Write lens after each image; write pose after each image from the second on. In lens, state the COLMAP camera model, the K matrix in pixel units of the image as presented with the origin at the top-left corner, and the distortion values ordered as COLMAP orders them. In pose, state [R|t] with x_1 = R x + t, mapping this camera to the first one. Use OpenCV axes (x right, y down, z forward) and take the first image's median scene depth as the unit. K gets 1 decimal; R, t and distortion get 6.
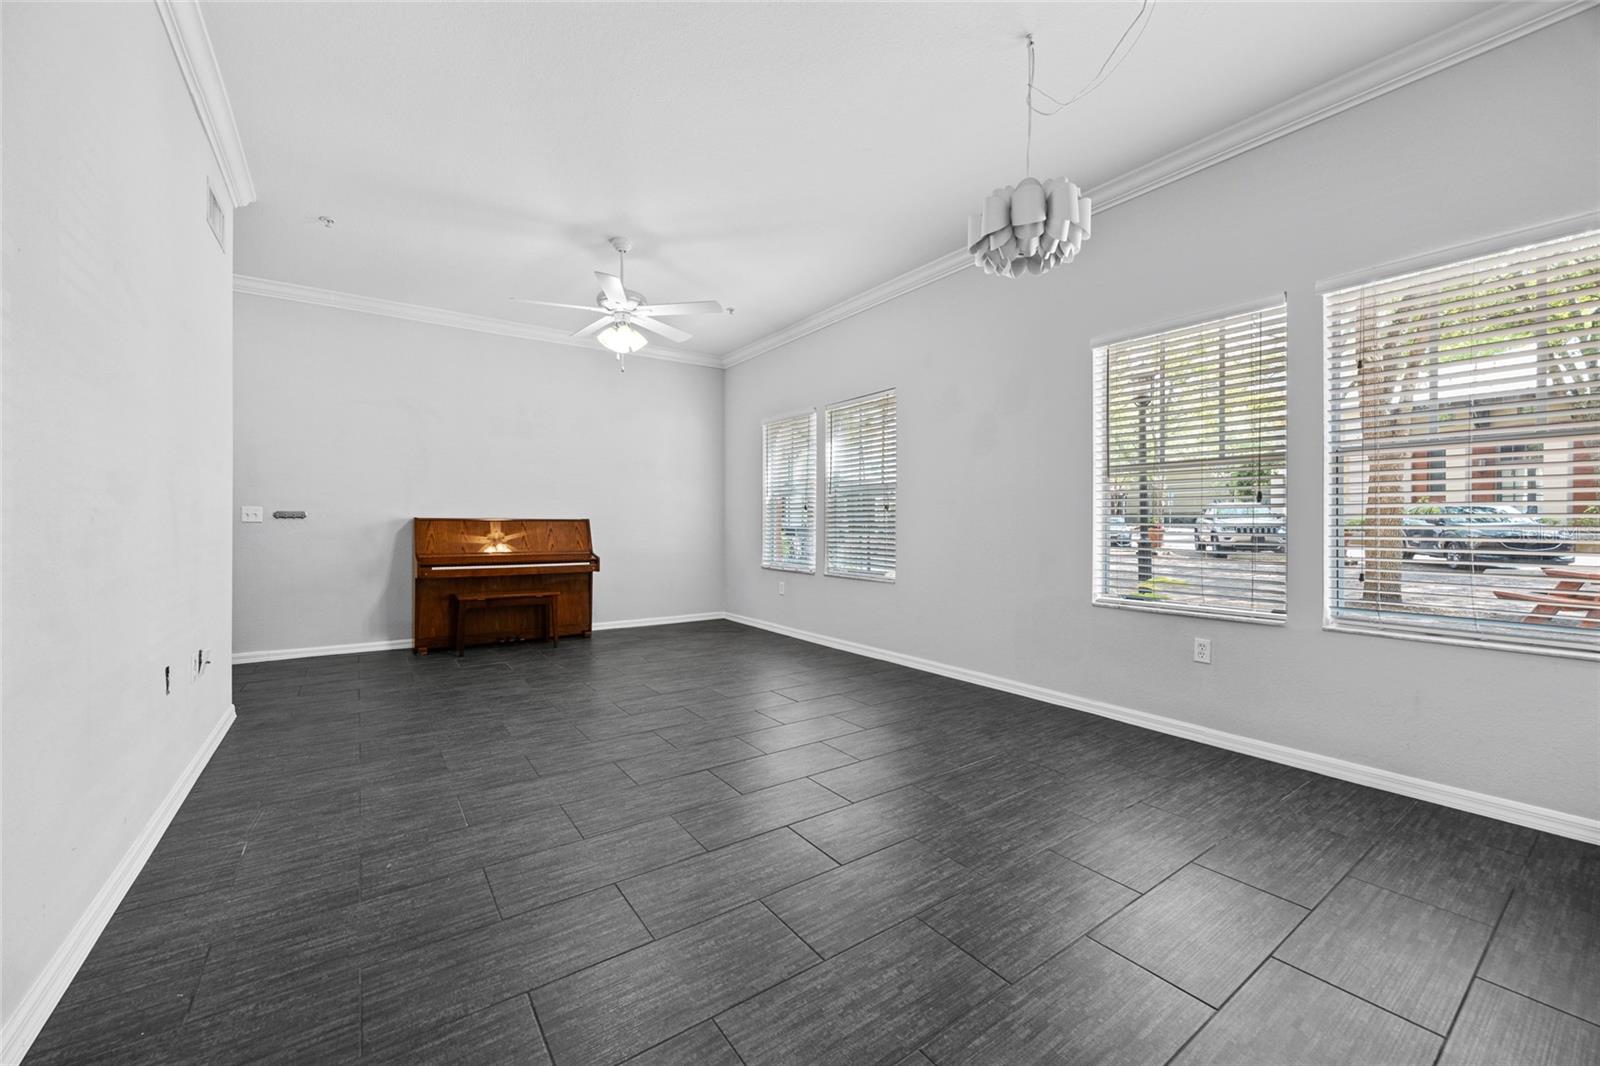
lens RADIAL K [[616.1, 0, 790.3], [0, 616.1, 527.1], [0, 0, 1]] dist [-0.006259, 0.000819]
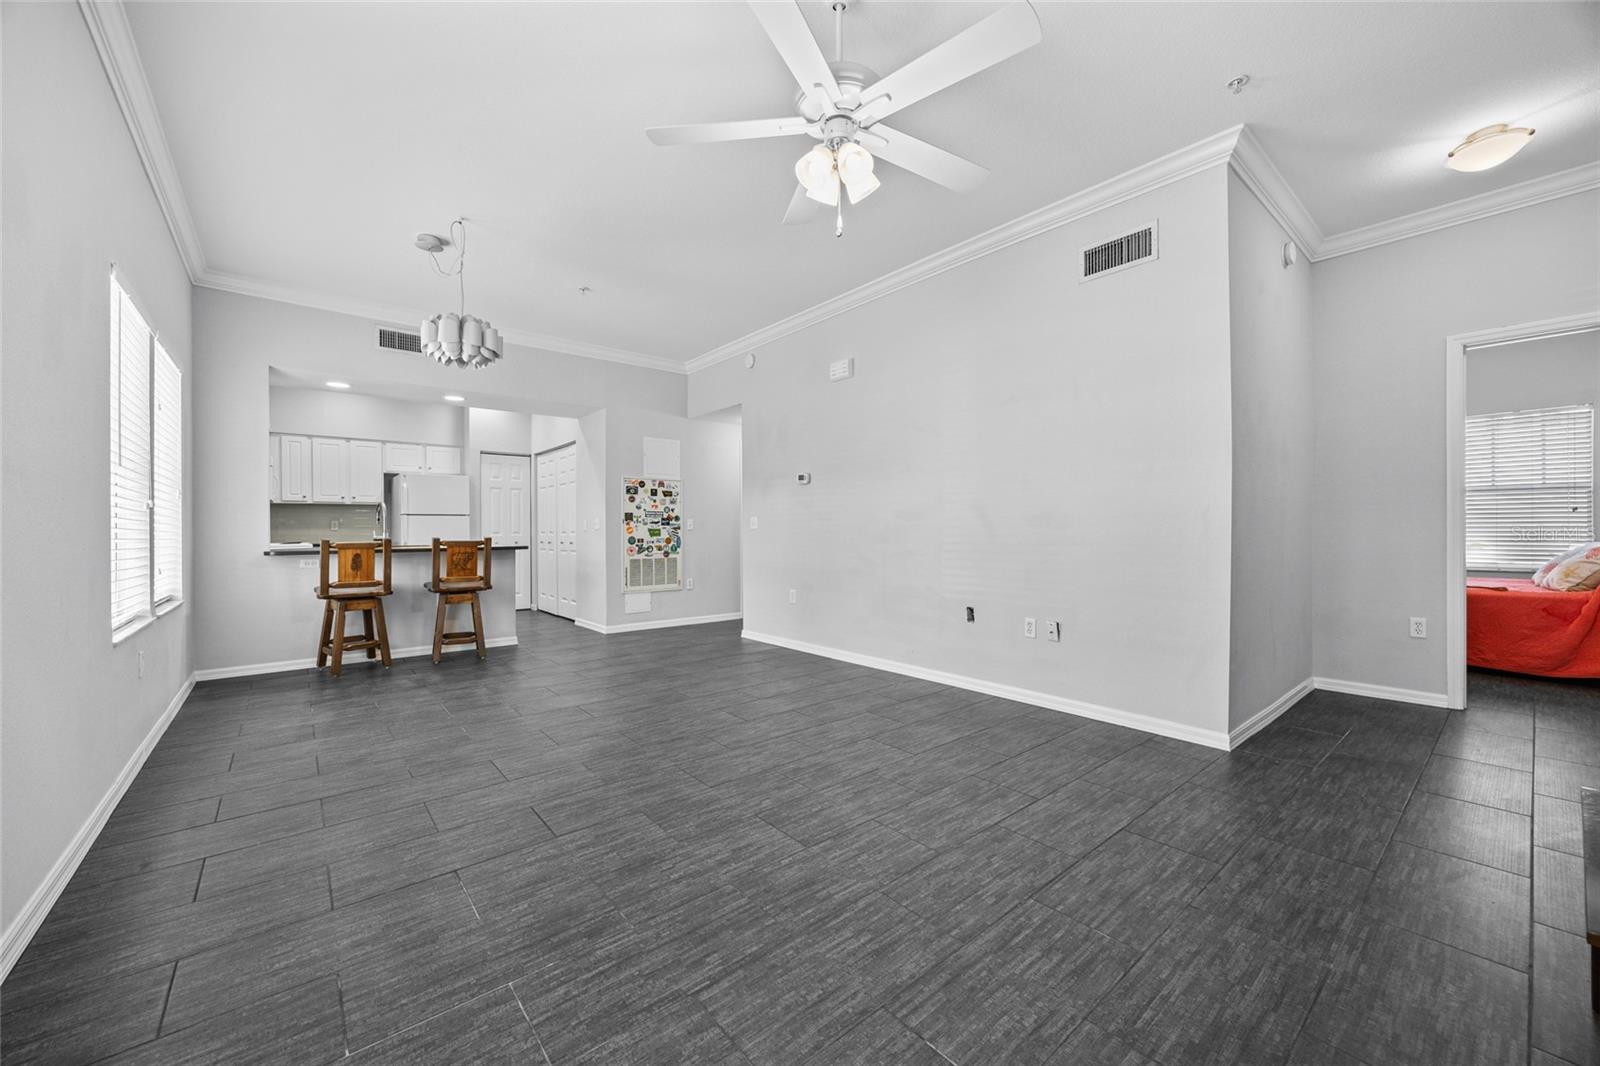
lens RADIAL K [[616.1, 0, 806.9], [0, 616.1, 527.8], [0, 0, 1]] dist [-0.006259, 0.000819]
pose [[-0.995728, 0.002327, -0.092301, -0.170863], [0.002329, 0.999997, 0.000080, -0.004907], [0.092301, -0.000135, -0.995731, 1.316741]]
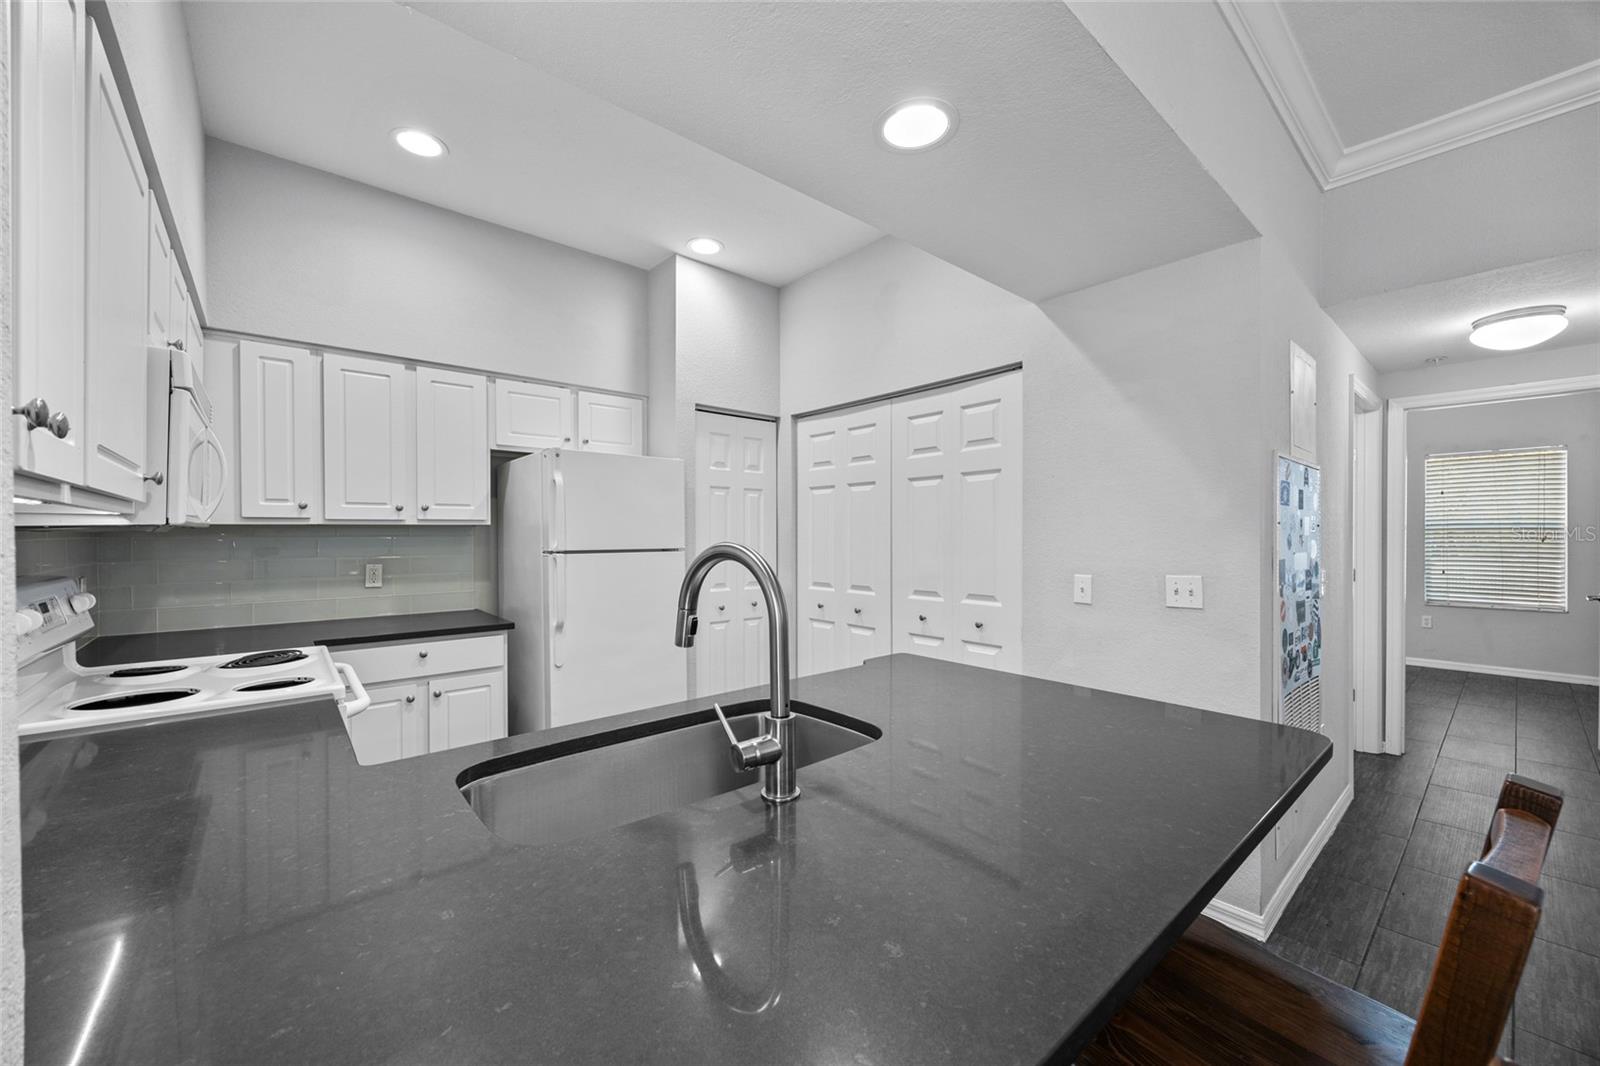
lens RADIAL K [[616.1, 0, 804.5], [0, 616.1, 535.7], [0, 0, 1]] dist [-0.006259, 0.000819]
pose [[-0.993852, -0.001100, -0.110707, 0.504726], [-0.001470, 0.999994, 0.003269, -0.058473], [0.110703, 0.003411, -0.993848, 0.338610]]
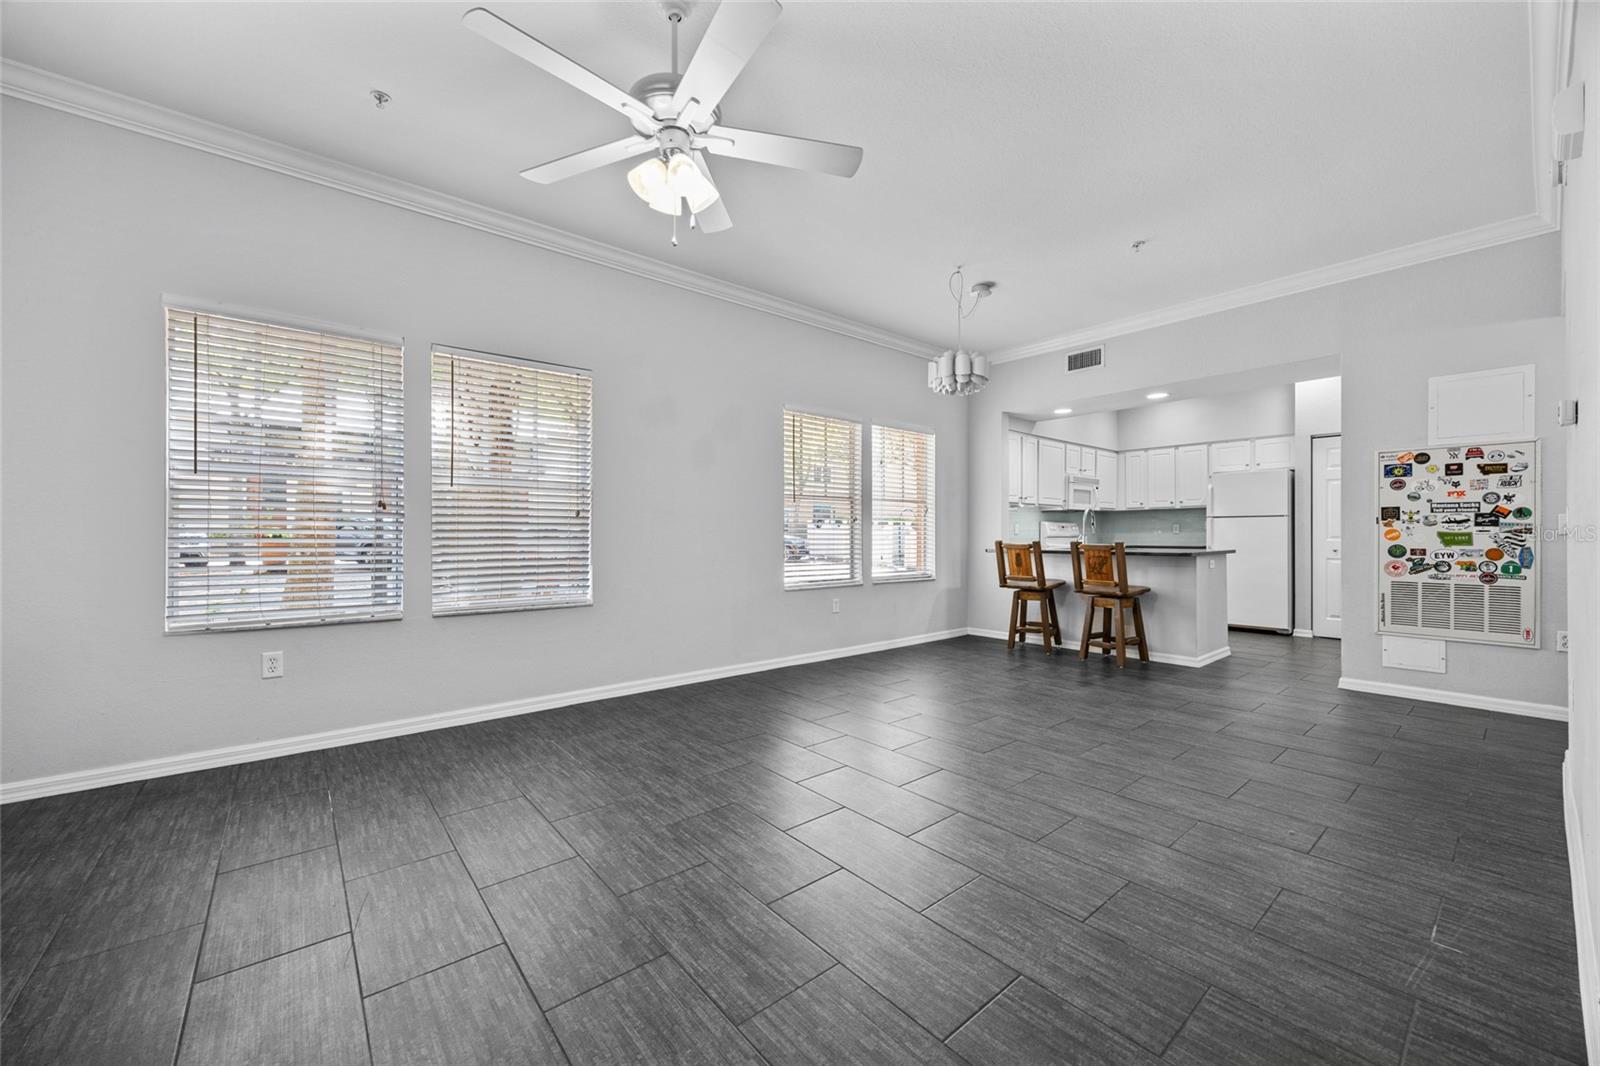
lens RADIAL K [[616.1, 0, 788.6], [0, 616.1, 532.4], [0, 0, 1]] dist [-0.006259, 0.000819]
pose [[-0.071044, 0.001426, 0.997472, -0.700009], [0.003674, 0.999993, -0.001168, -0.005702], [-0.997466, 0.003582, -0.071048, 0.814840]]
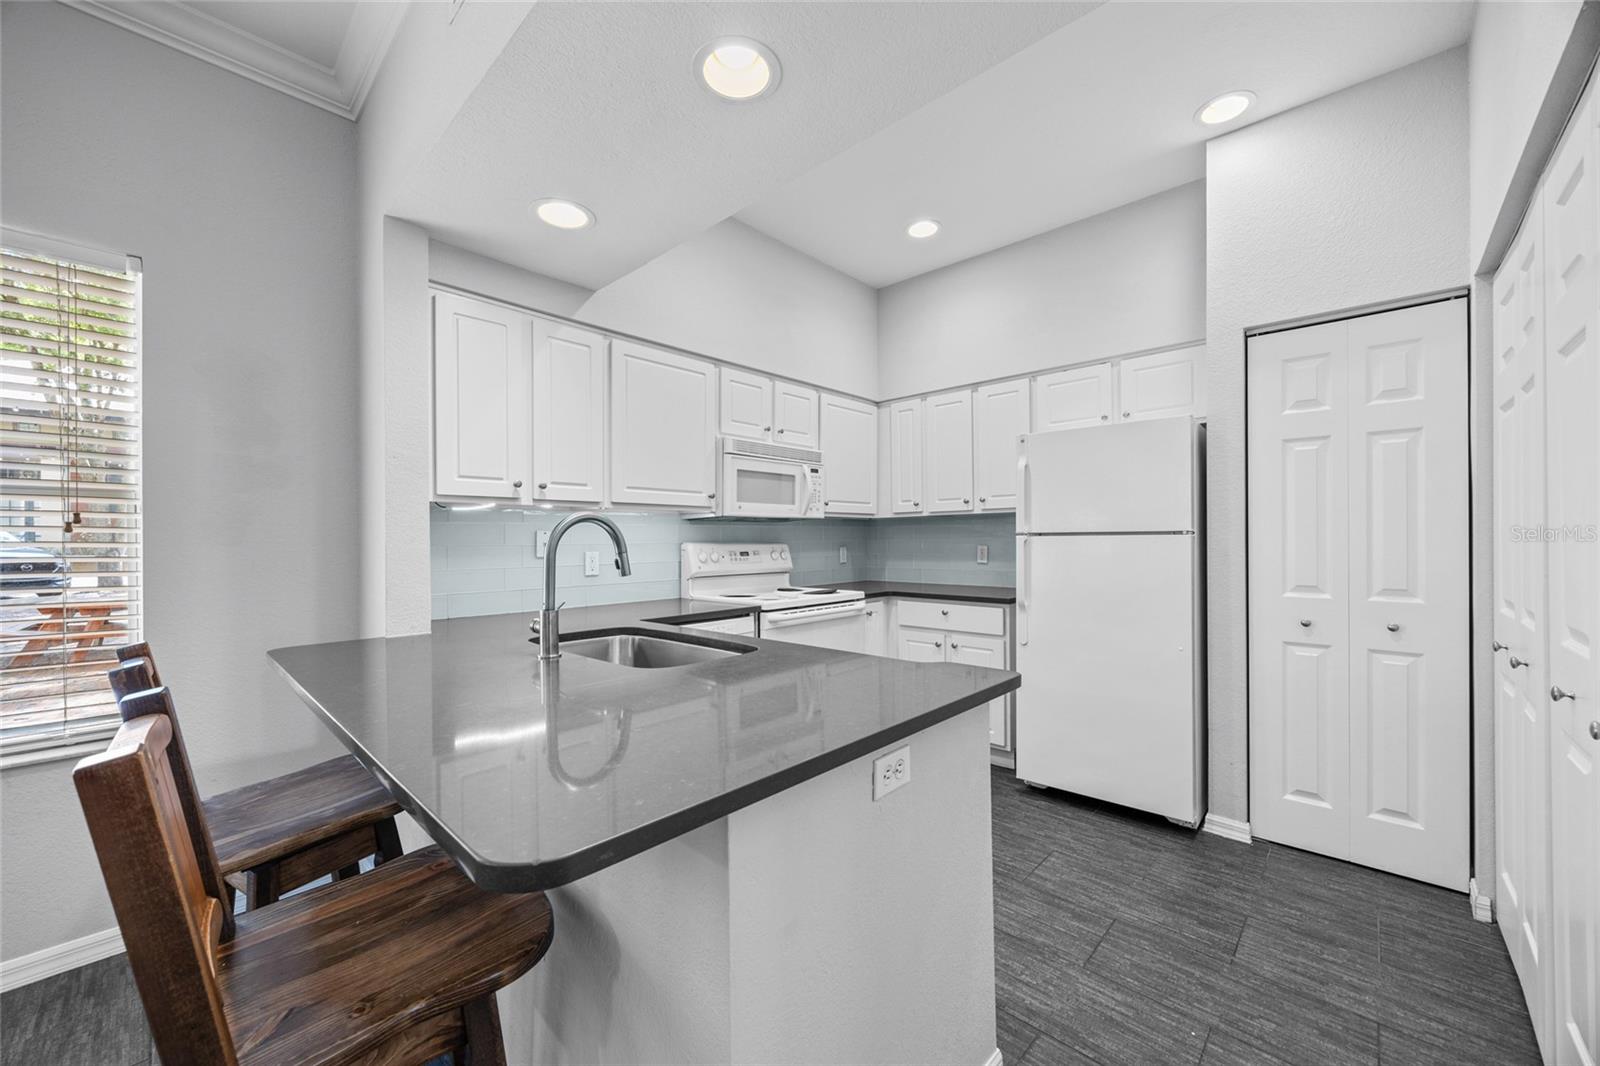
lens RADIAL K [[616.1, 0, 798.2], [0, 616.1, 534.6], [0, 0, 1]] dist [-0.006259, 0.000819]
pose [[-0.203887, 0.006768, 0.978971, 0.115457], [0.007654, 0.999957, -0.005319, -0.038215], [-0.978964, 0.006409, -0.203930, 0.067067]]
